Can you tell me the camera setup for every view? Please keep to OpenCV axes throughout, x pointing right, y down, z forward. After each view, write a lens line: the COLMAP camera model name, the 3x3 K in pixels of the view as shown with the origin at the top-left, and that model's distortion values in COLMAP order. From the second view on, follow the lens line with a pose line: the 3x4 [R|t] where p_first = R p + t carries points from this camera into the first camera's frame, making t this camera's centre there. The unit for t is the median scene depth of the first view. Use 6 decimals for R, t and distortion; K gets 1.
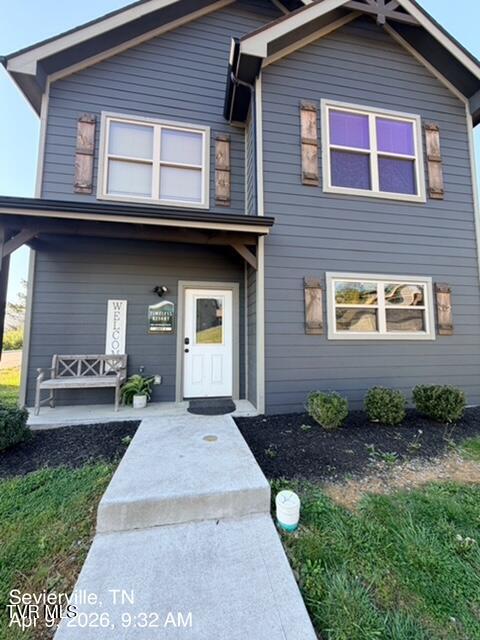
lens RADIAL K [[254.5, 0, 239.8], [0, 254.5, 318.1], [0, 0, 1]] dist [-0.000655, -0.000310]
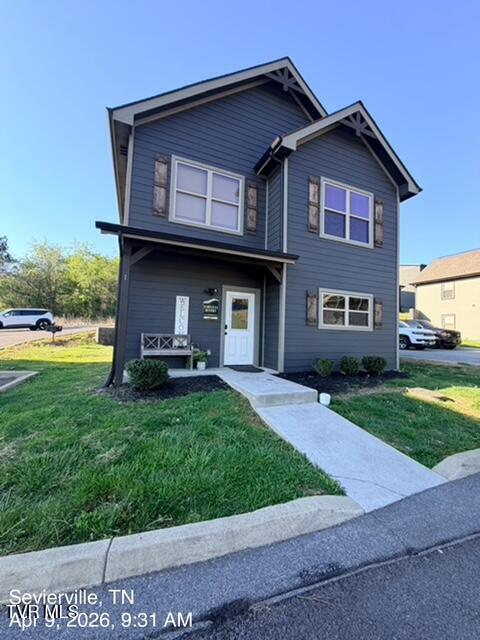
lens RADIAL K [[254.5, 0, 240.6], [0, 254.5, 318.1], [0, 0, 1]] dist [-0.000655, -0.000310]
pose [[0.972921, 0.044696, 0.226776, -0.474536], [-0.053301, 0.998067, 0.031960, -0.011903], [-0.224909, -0.043182, 0.973423, -0.449434]]
